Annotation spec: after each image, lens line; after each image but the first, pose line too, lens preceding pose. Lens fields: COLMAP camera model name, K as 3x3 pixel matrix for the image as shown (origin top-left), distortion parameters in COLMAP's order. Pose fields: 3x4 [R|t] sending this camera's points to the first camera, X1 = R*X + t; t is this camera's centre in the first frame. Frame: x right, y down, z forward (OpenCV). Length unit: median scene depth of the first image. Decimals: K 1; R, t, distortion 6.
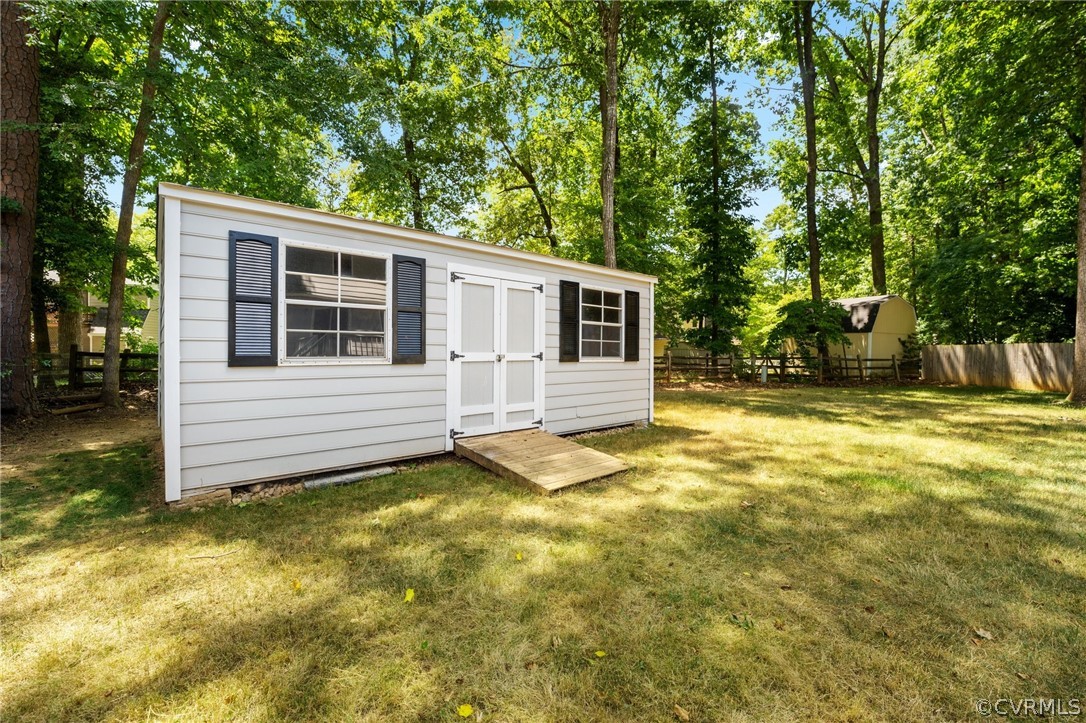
lens RADIAL K [[441.6, 0, 540.8], [0, 441.6, 359.3], [0, 0, 1]] dist [-0.000881, -0.000009]
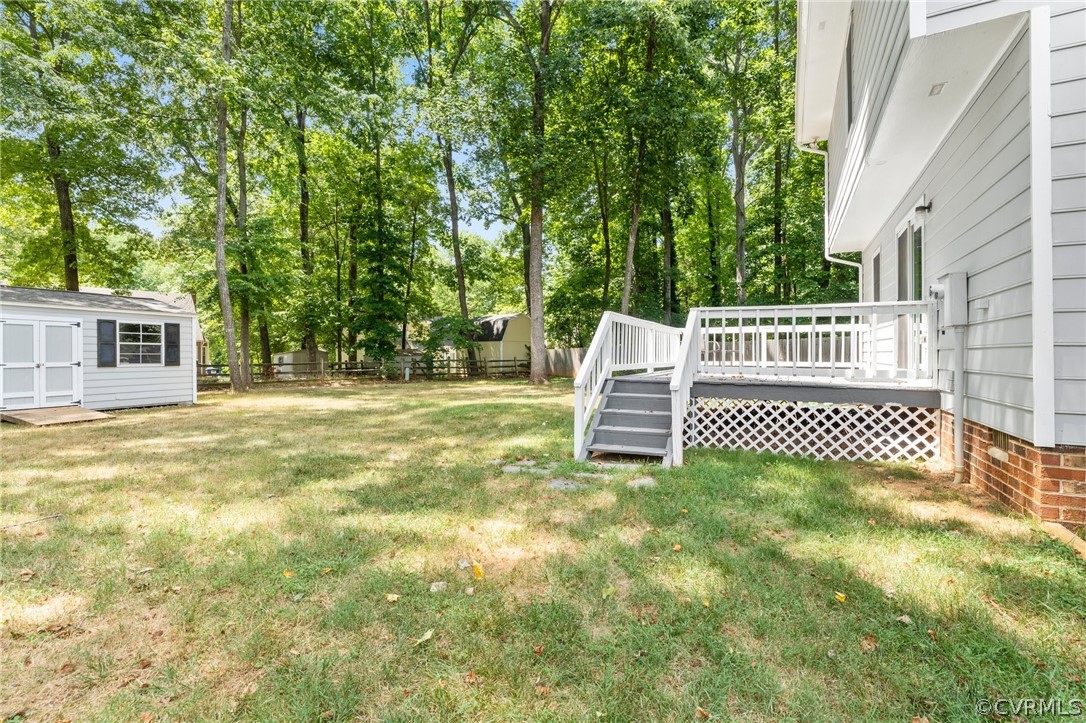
lens RADIAL K [[495.0, 0, 543.7], [0, 495.0, 358.0], [0, 0, 1]] dist [0.002440, 0.000397]
pose [[0.920549, -0.008020, 0.390546, 0.883380], [0.010329, 0.999939, -0.003812, -0.004226], [-0.390491, 0.007544, 0.920576, -1.444360]]
